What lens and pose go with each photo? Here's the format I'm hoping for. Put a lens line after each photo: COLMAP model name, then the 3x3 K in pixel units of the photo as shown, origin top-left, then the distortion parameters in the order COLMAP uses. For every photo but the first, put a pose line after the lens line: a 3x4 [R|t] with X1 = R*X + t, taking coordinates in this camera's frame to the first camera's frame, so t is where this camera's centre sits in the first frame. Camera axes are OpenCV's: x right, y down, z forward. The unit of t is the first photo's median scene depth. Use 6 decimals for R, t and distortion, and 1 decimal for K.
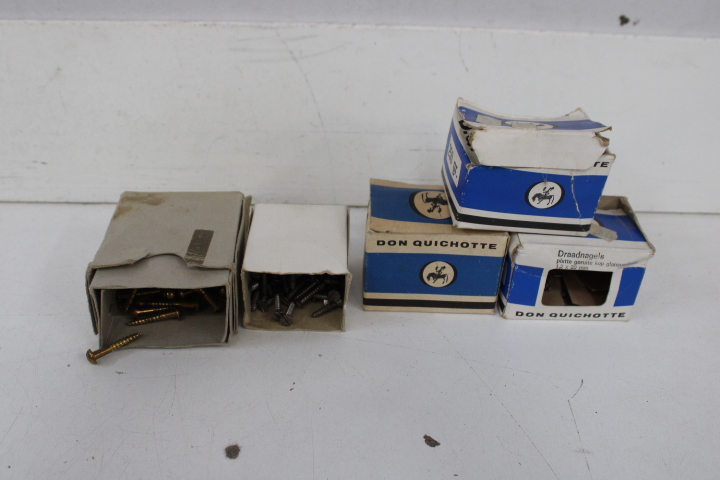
lens RADIAL K [[694.3, 0, 363.4], [0, 694.3, 235.6], [0, 0, 1]] dist [-0.128411, 0.110852]
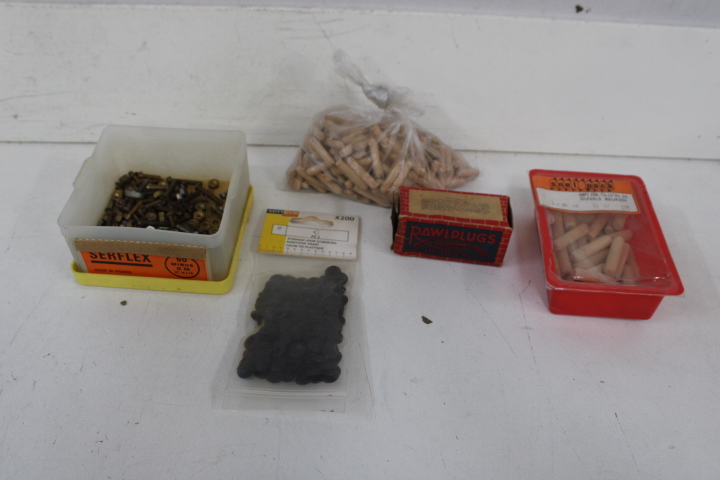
lens RADIAL K [[626.7, 0, 360.0], [0, 626.7, 240.0], [0, 0, 1]] dist [-0.145319, 0.102134]
pose [[0.999911, 0.009797, 0.009057, -0.042795], [-0.011136, 0.986709, 0.162113, -0.065863], [-0.007348, -0.162199, 0.986731, -0.223663]]
